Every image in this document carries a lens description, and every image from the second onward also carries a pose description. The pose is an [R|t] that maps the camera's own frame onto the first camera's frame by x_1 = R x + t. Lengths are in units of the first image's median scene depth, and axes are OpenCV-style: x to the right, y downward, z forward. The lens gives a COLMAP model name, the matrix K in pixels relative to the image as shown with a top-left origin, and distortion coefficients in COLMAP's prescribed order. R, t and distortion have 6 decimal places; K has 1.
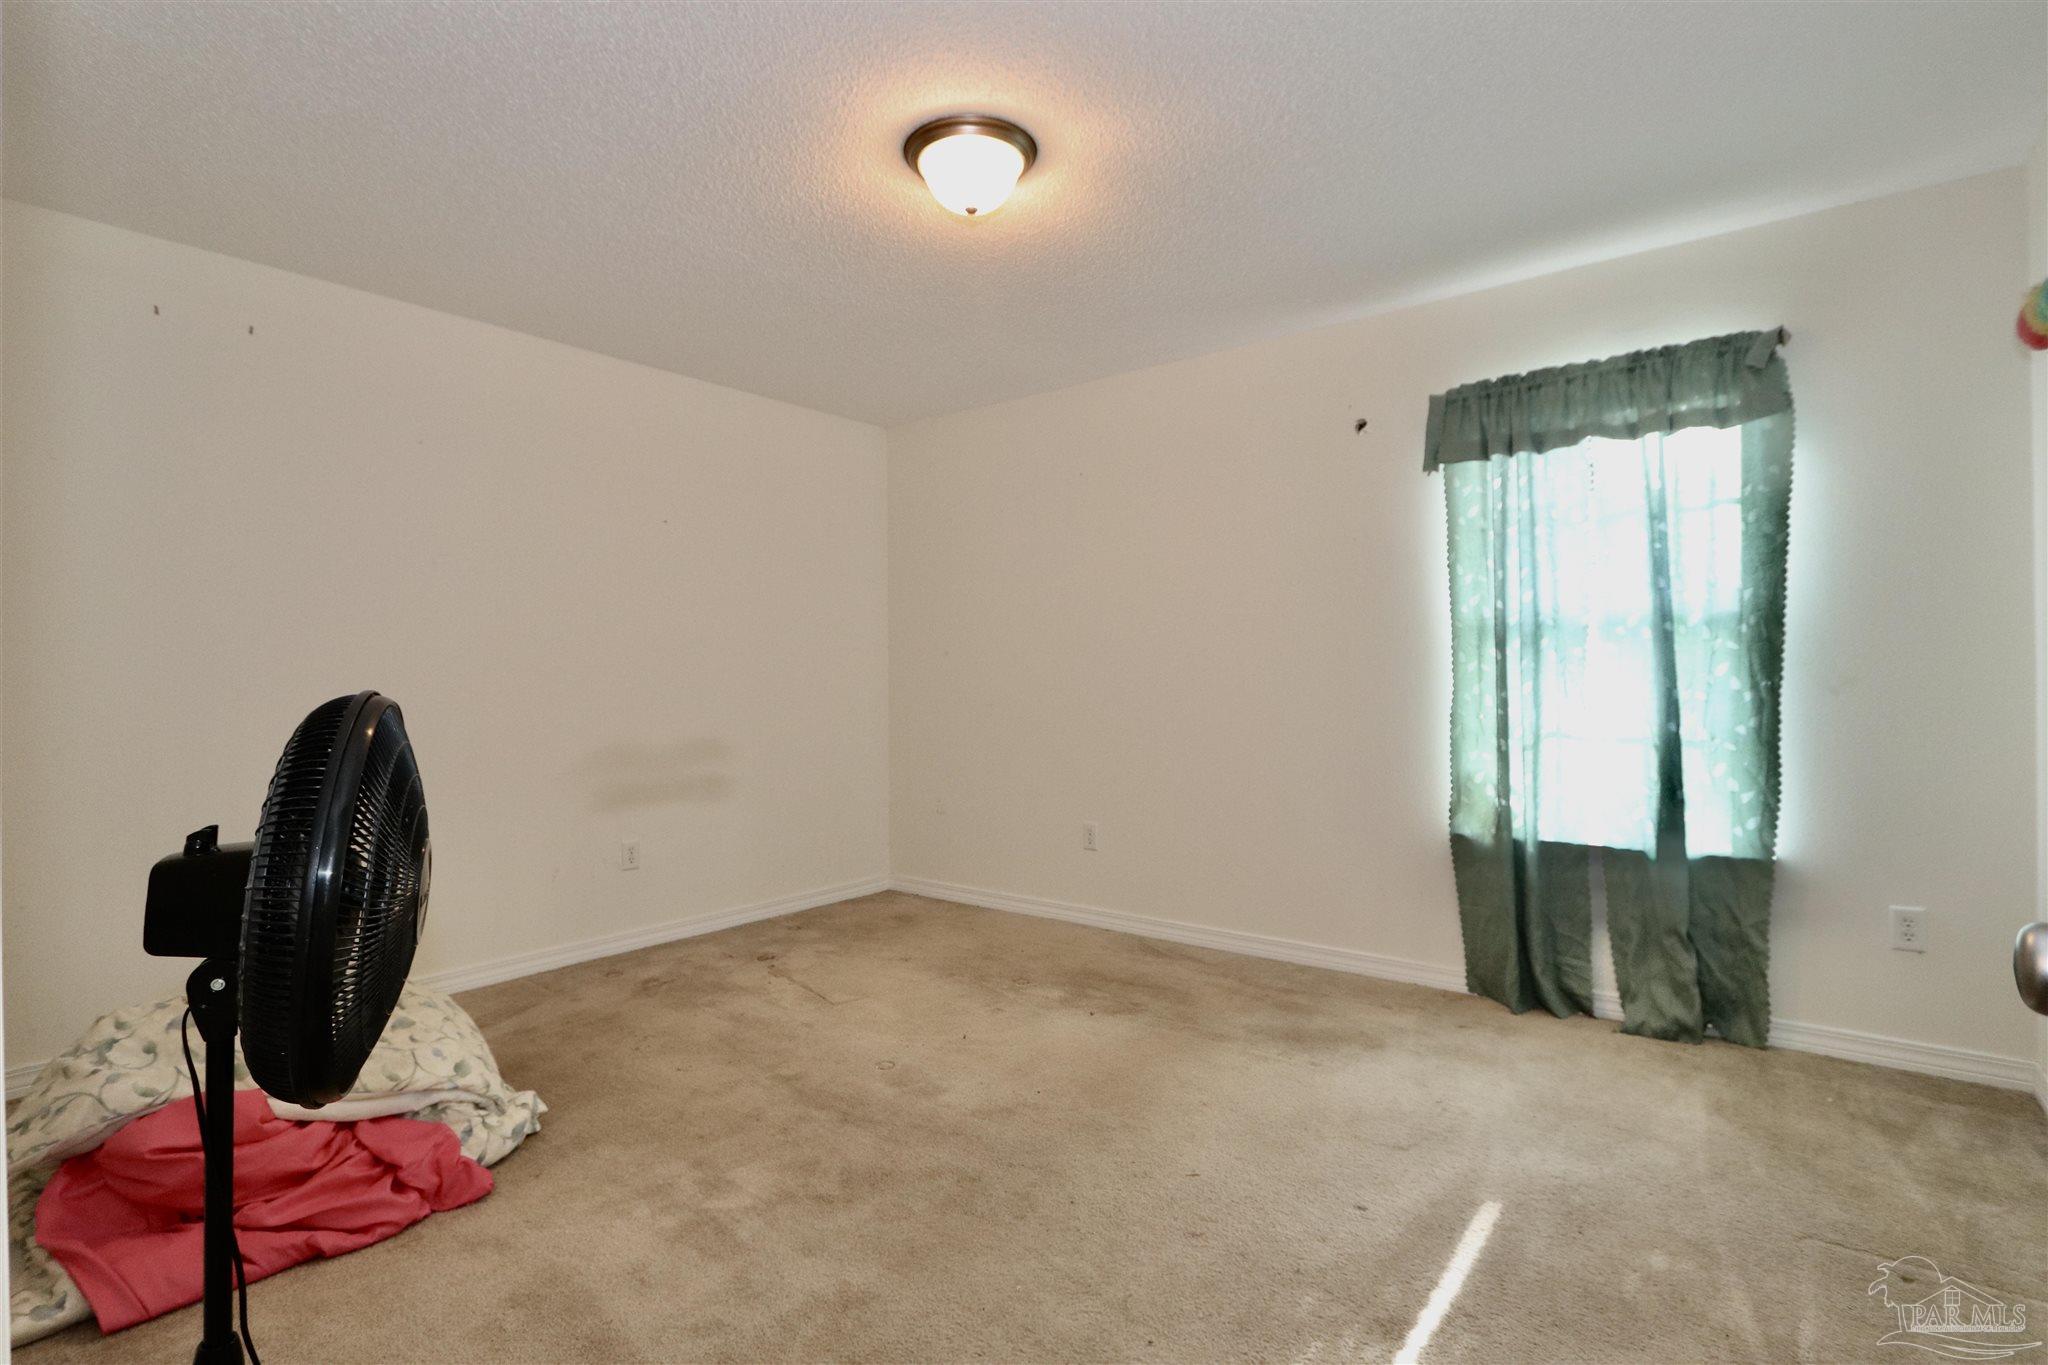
lens RADIAL K [[985.1, 0, 1022.3], [0, 985.1, 683.9], [0, 0, 1]] dist [-0.016411, 0.001209]
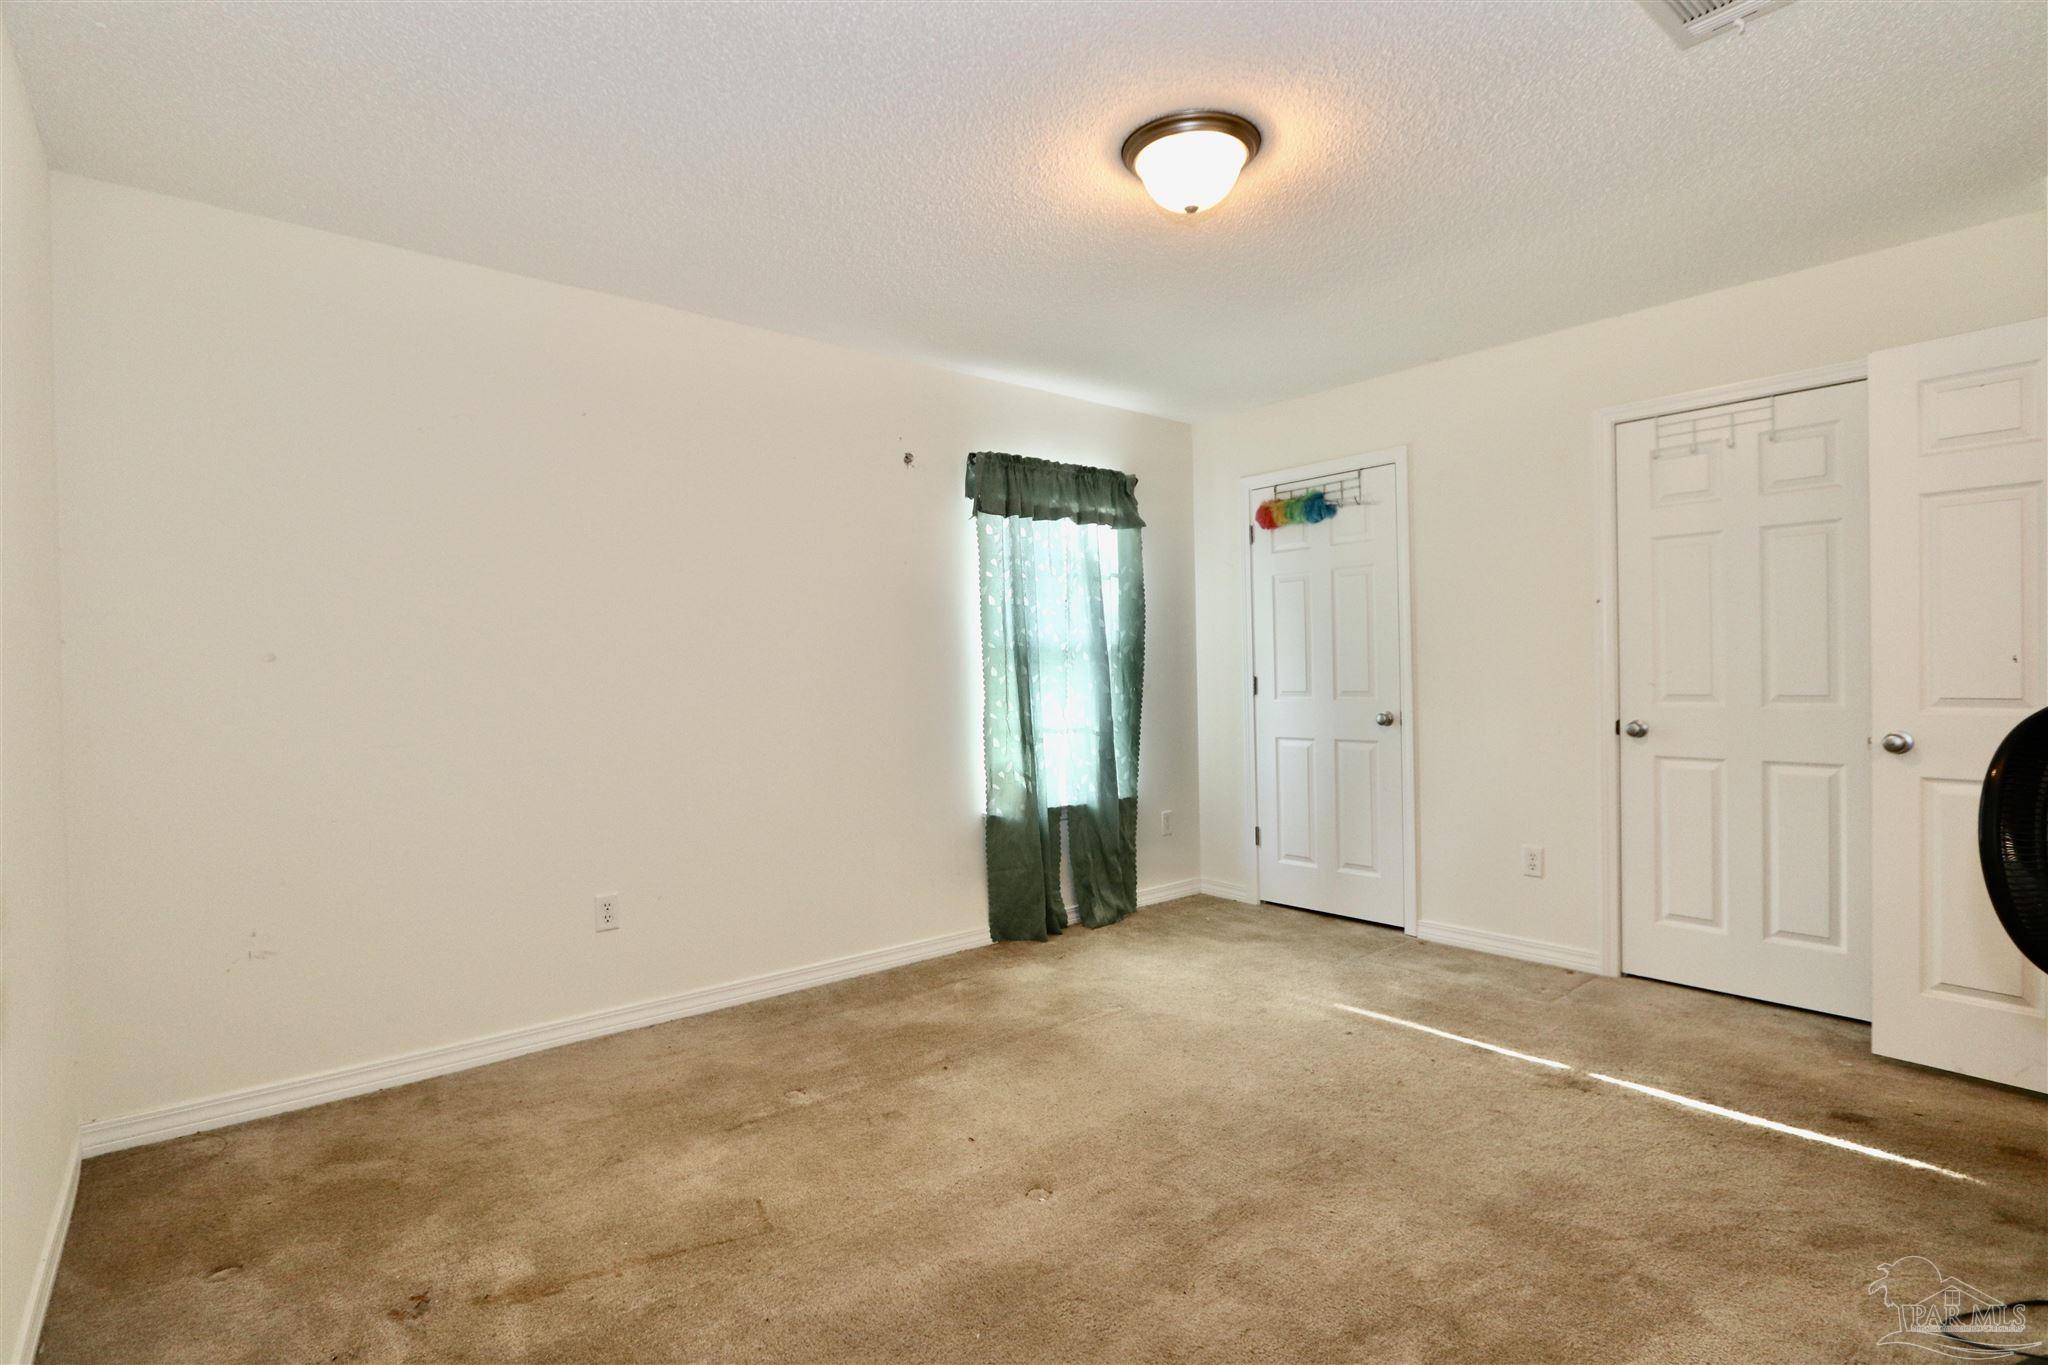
lens RADIAL K [[985.1, 0, 1022.8], [0, 985.1, 686.9], [0, 0, 1]] dist [-0.016411, 0.001209]
pose [[0.199329, -0.012511, 0.979853, -0.827830], [0.015956, 0.999827, 0.009520, -0.021953], [-0.979803, 0.013737, 0.199494, 0.781963]]
